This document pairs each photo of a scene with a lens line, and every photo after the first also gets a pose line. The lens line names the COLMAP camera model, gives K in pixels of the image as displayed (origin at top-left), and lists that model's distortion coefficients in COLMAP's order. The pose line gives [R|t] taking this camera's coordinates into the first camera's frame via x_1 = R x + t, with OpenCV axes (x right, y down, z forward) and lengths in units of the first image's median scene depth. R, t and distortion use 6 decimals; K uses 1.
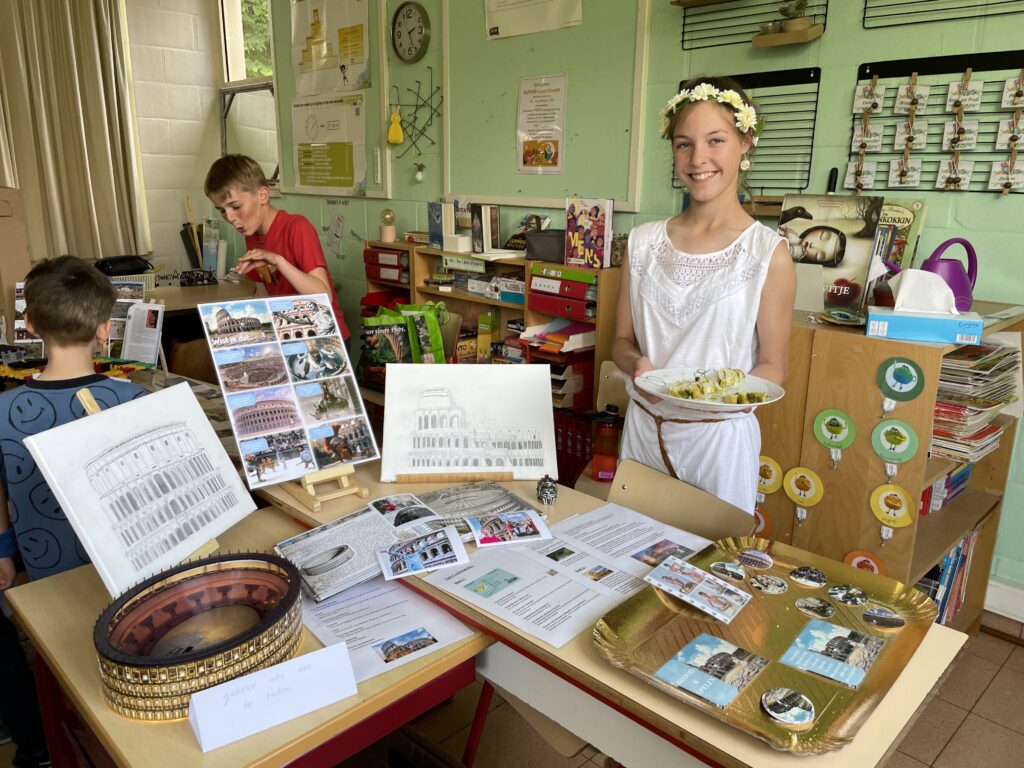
lens RADIAL K [[777.3, 0, 511.2], [0, 777.3, 379.0], [0, 0, 1]] dist [0.082941, -0.109769]
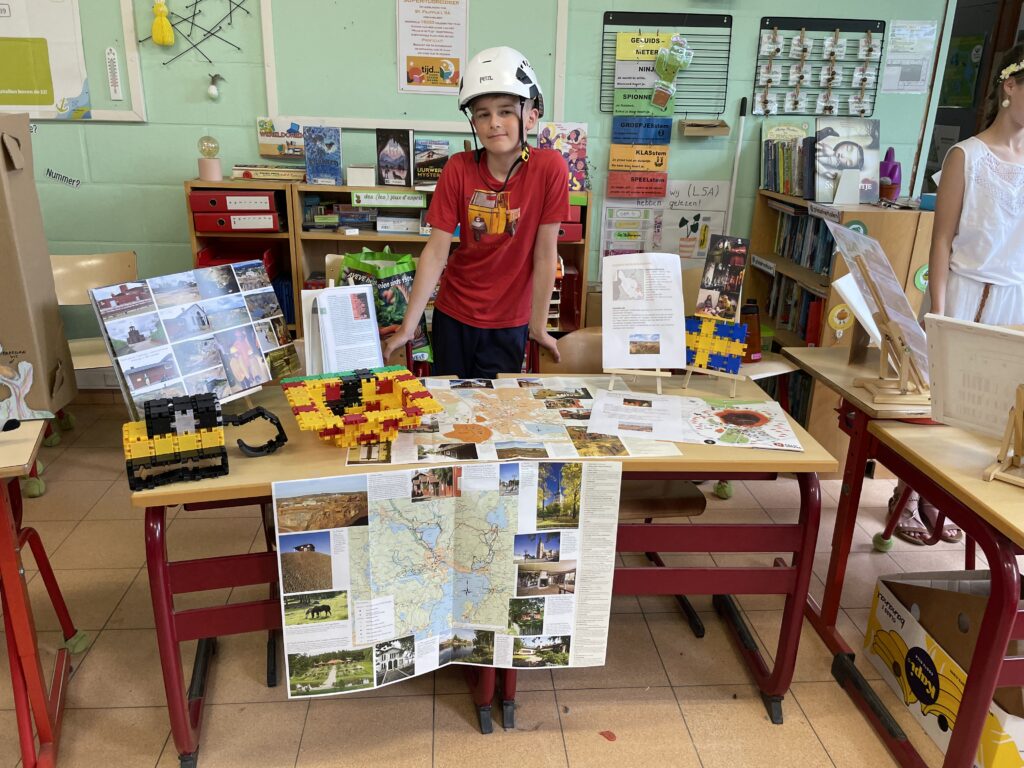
lens RADIAL K [[777.3, 0, 511.2], [0, 777.3, 379.0], [0, 0, 1]] dist [0.082941, -0.109769]
pose [[0.628946, -0.248270, 0.736742, -0.907825], [0.177353, 0.968471, 0.174955, -0.111434], [-0.756950, 0.020626, 0.653148, 0.446138]]
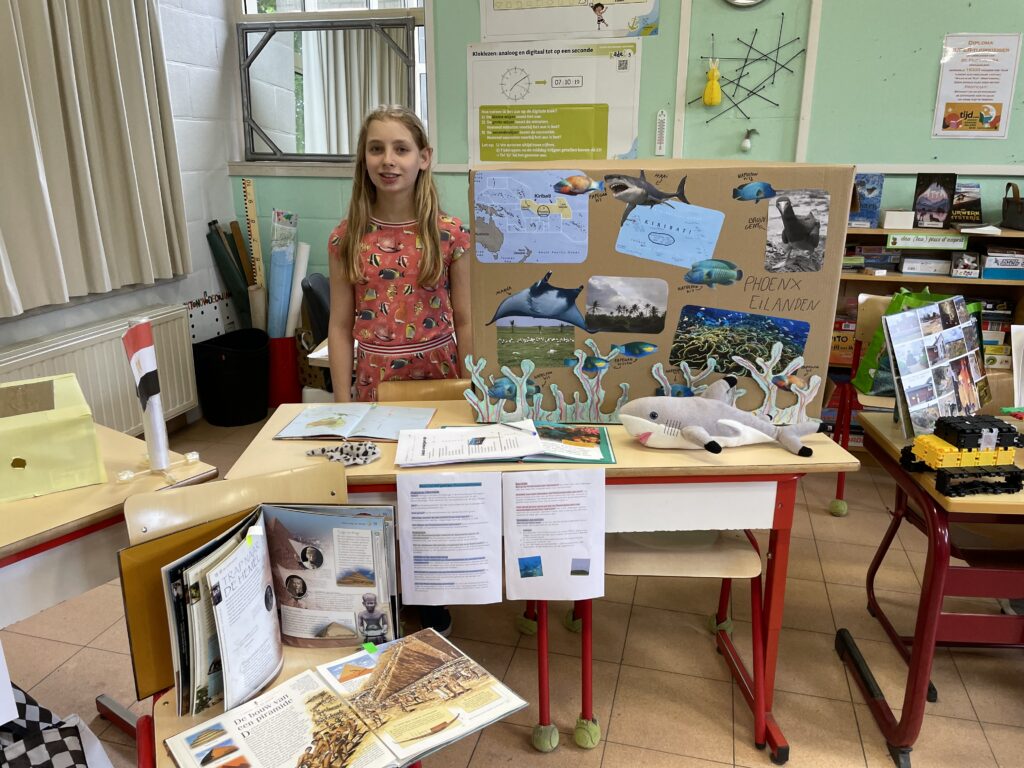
lens RADIAL K [[777.3, 0, 511.2], [0, 777.3, 379.0], [0, 0, 1]] dist [0.082941, -0.109769]
pose [[0.846083, -0.158041, 0.509084, -1.269710], [0.142802, 0.987331, 0.069176, -0.167162], [-0.513567, 0.014170, 0.857932, 0.648887]]
